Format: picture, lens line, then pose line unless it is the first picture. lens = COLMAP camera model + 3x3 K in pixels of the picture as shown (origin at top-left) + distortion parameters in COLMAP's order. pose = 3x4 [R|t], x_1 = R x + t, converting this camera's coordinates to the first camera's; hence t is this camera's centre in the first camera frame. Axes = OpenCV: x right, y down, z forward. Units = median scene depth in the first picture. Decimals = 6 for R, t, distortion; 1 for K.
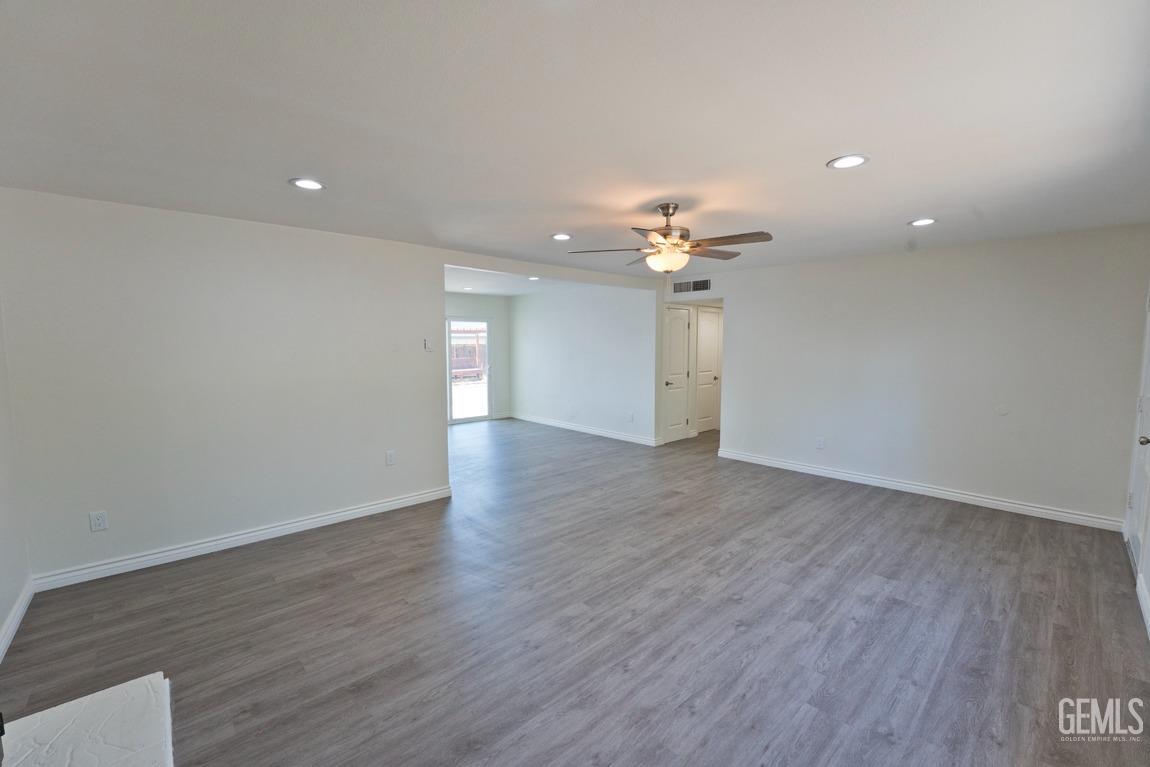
lens RADIAL K [[470.5, 0, 574.0], [0, 470.5, 386.5], [0, 0, 1]] dist [-0.029307, 0.004155]
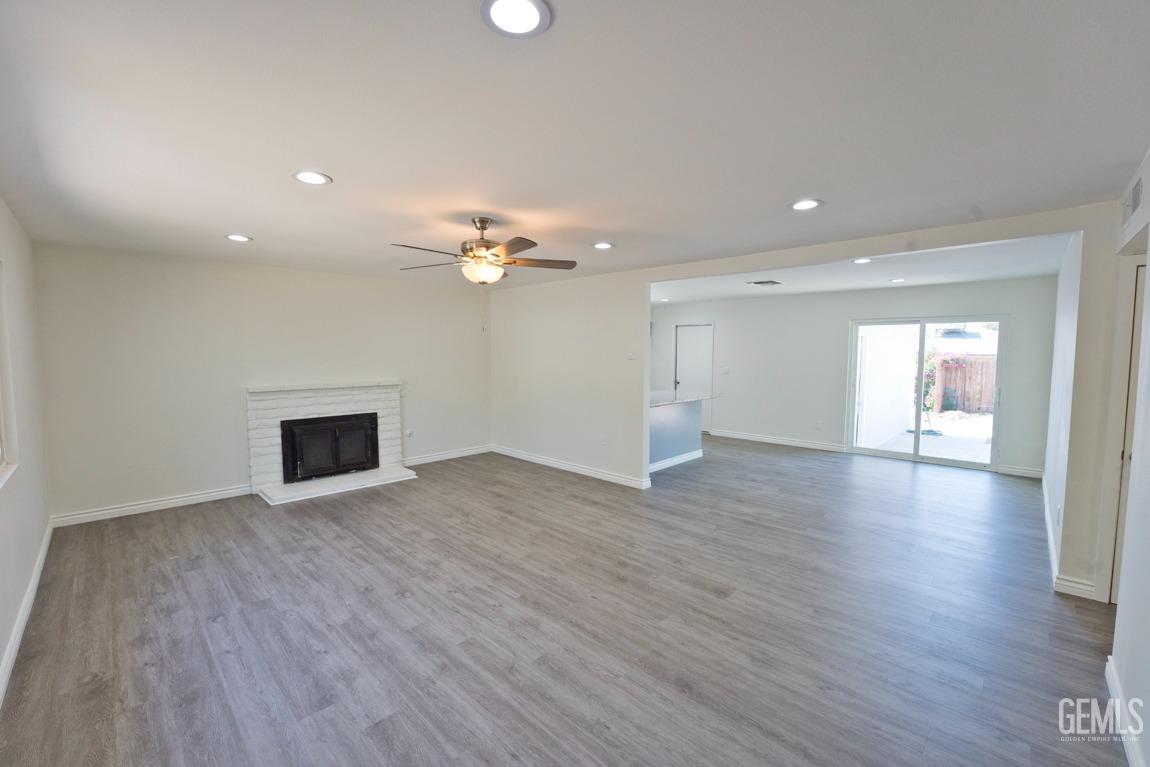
lens RADIAL K [[470.5, 0, 575.6], [0, 470.5, 385.2], [0, 0, 1]] dist [-0.029307, 0.004155]
pose [[0.053220, 0.071771, -0.996000, 1.345711], [-0.095418, 0.993215, 0.066472, -0.116261], [0.994014, 0.091499, 0.059707, 1.242776]]
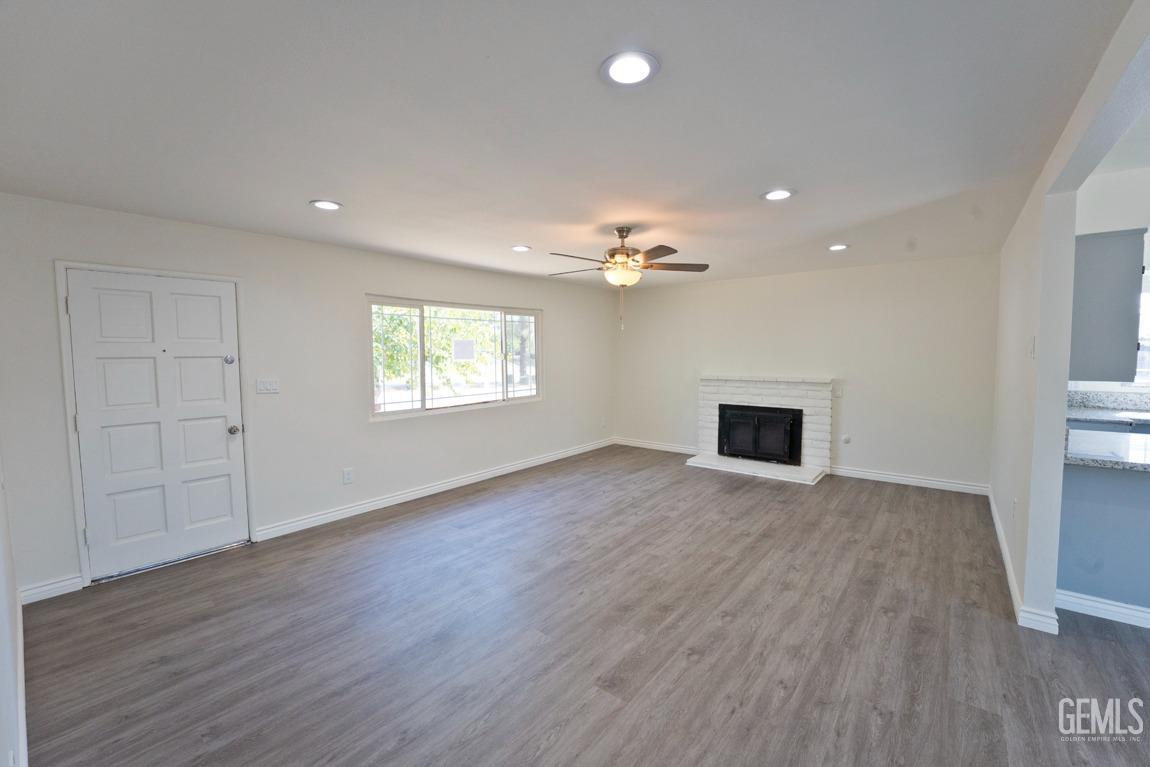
lens RADIAL K [[470.5, 0, 576.6], [0, 470.5, 383.3], [0, 0, 1]] dist [-0.029307, 0.004155]
pose [[-0.988870, 0.019588, -0.147488, 0.521541], [-0.004525, 0.986878, 0.161407, -0.207596], [0.148714, 0.160278, -0.975805, 2.297378]]
